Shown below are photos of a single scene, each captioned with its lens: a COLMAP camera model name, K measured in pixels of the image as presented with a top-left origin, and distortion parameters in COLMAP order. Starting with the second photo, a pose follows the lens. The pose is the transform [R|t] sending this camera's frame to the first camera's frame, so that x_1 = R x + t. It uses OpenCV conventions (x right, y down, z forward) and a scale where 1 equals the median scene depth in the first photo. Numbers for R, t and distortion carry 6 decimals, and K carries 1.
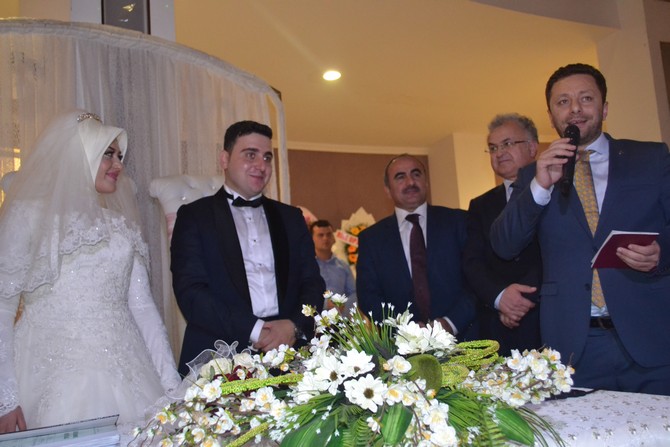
lens RADIAL K [[713.3, 0, 340.5], [0, 713.3, 238.5], [0, 0, 1]] dist [-0.072361, 0.000000]
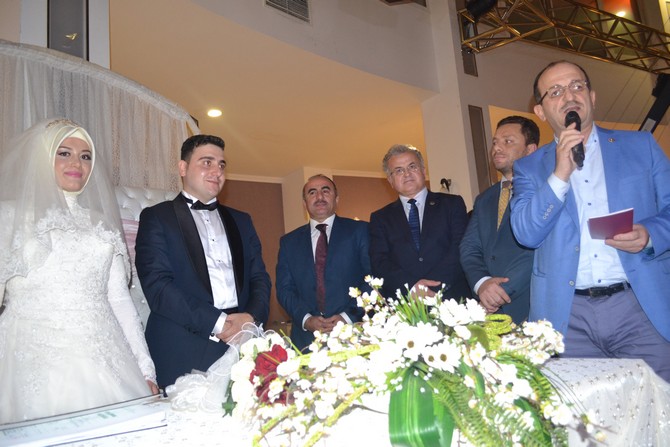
lens RADIAL K [[580.4, 0, 336.5], [0, 580.4, 223.6], [0, 0, 1]] dist [-0.083559, 0.006790]
pose [[0.966479, 0.022009, 0.255800, -0.192075], [-0.009126, 0.998634, -0.051441, 0.022910], [-0.256582, 0.047383, 0.965360, 0.053954]]
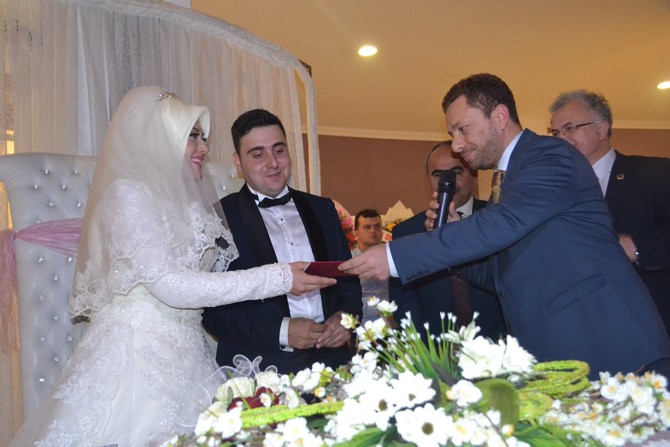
lens RADIAL K [[799.0, 0, 337.2], [0, 799.0, 226.4], [0, 0, 1]] dist [-0.055202, 0.000000]
pose [[0.998882, 0.005484, -0.046947, -0.009998], [-0.006051, 0.999910, -0.011953, 0.002643], [0.046877, 0.012224, 0.998826, 0.055920]]
